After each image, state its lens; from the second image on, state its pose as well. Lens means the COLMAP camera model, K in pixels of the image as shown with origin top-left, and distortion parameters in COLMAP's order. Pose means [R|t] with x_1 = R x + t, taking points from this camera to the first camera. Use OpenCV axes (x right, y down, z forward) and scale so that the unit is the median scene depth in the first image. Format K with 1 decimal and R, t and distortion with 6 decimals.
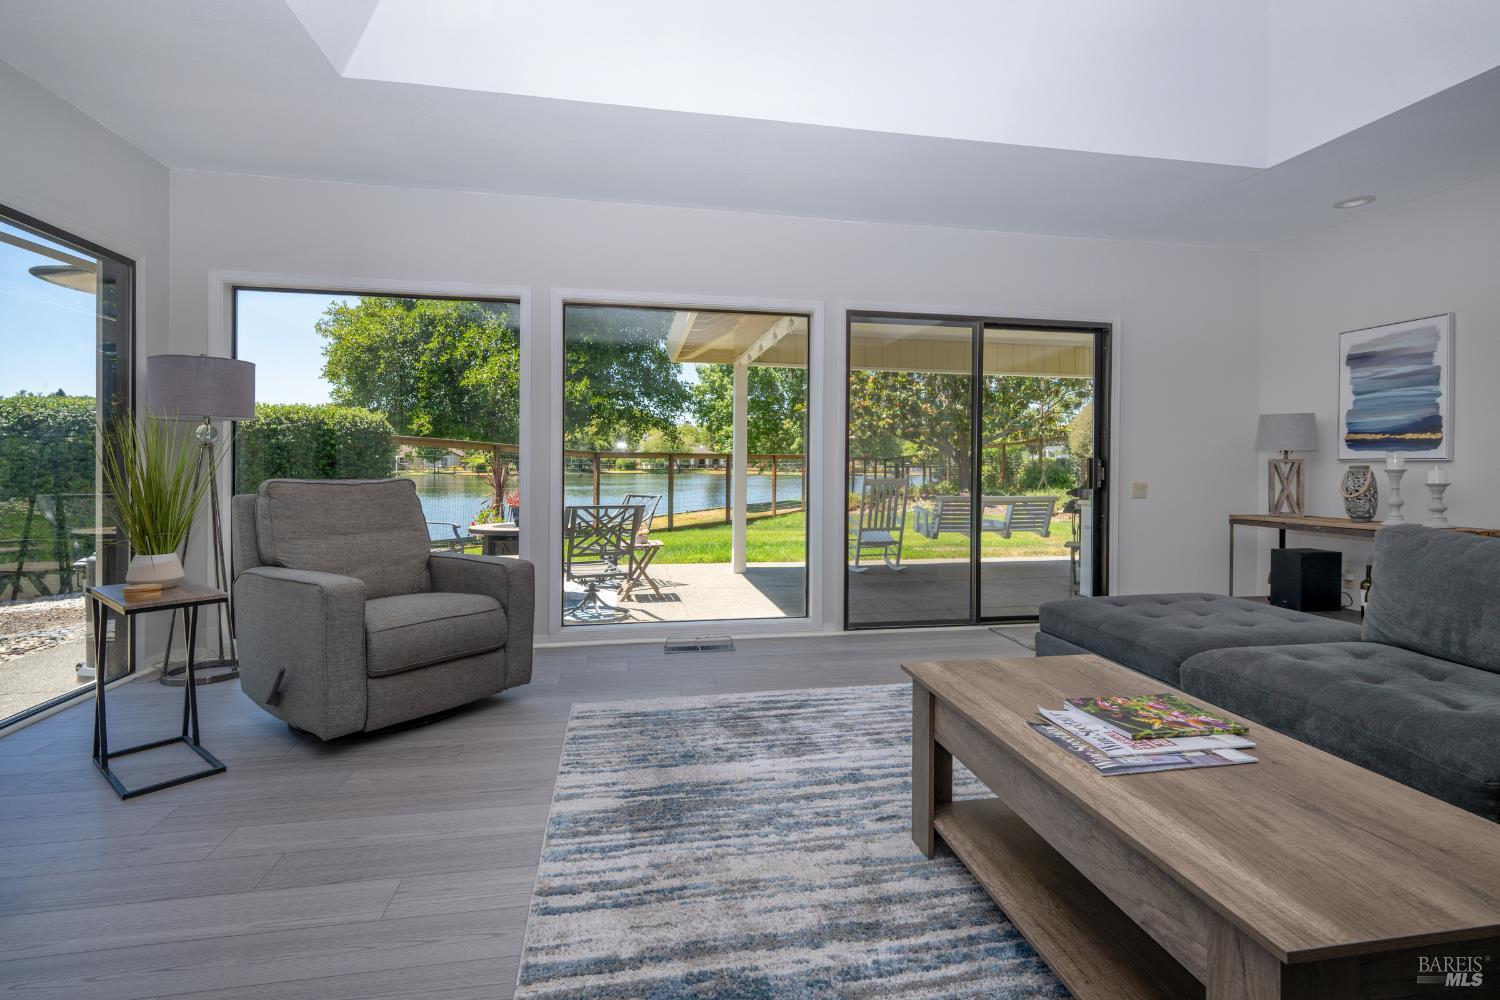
lens RADIAL K [[723.4, 0, 742.2], [0, 723.4, 490.1], [0, 0, 1]] dist [0.004675, 0.000300]
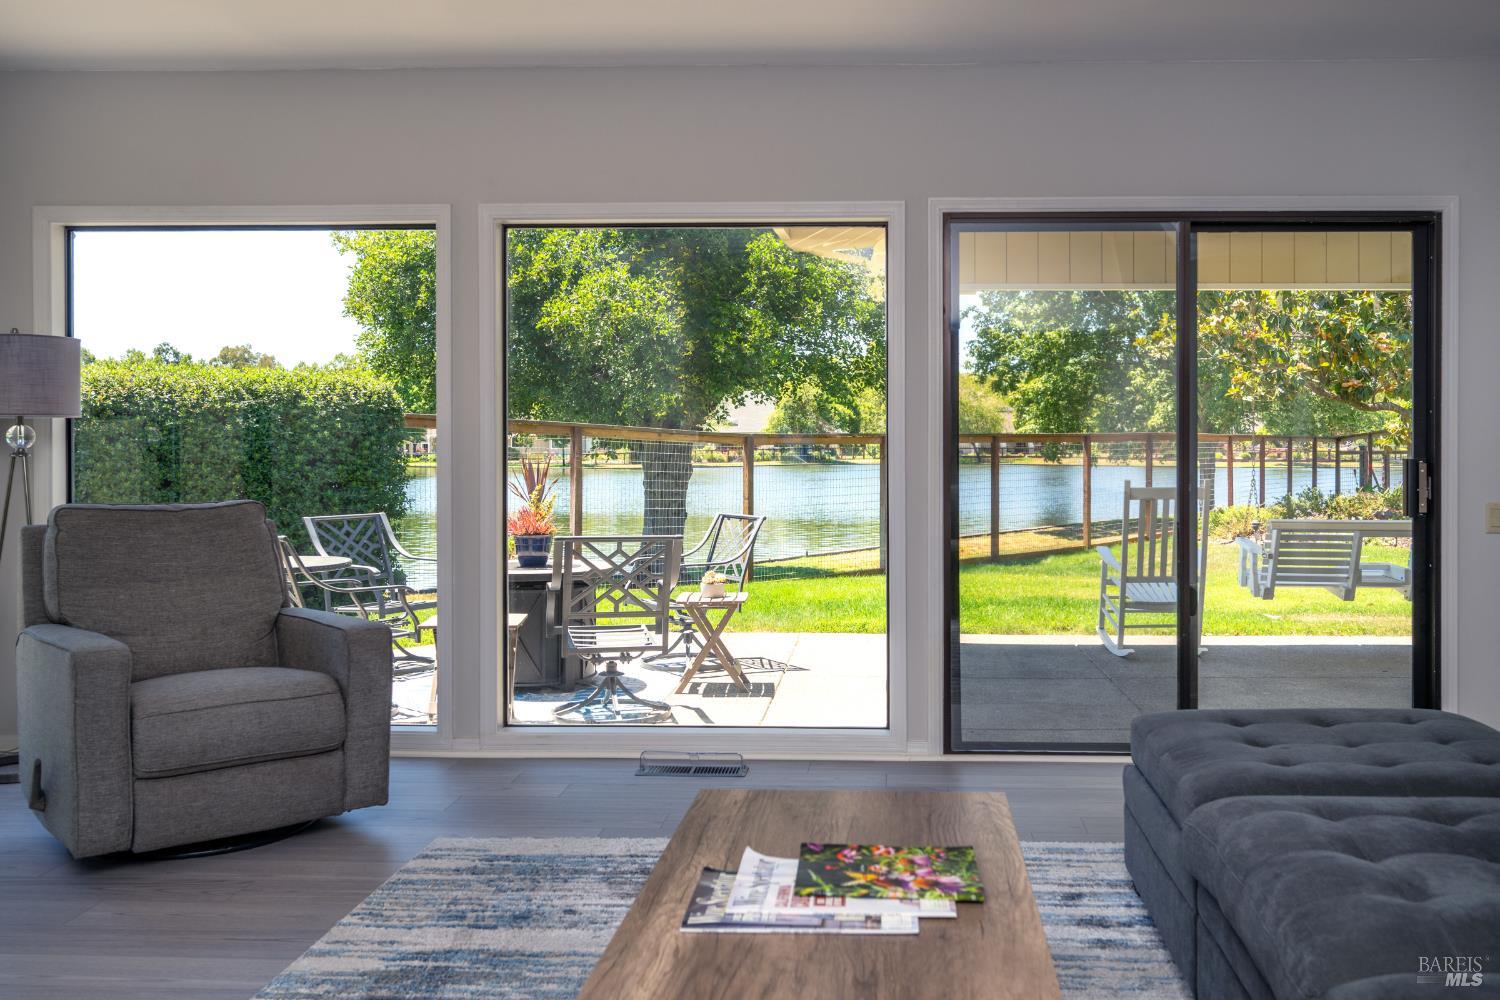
lens RADIAL K [[1331.5, 0, 761.2], [0, 1331.5, 494.9], [0, 0, 1]] dist [0.001682, 0.006395]
pose [[0.969702, 0.000223, -0.244292, 0.326166], [-0.000220, 1.000000, 0.000040, -0.022396], [0.244292, 0.000015, 0.969702, -0.118477]]
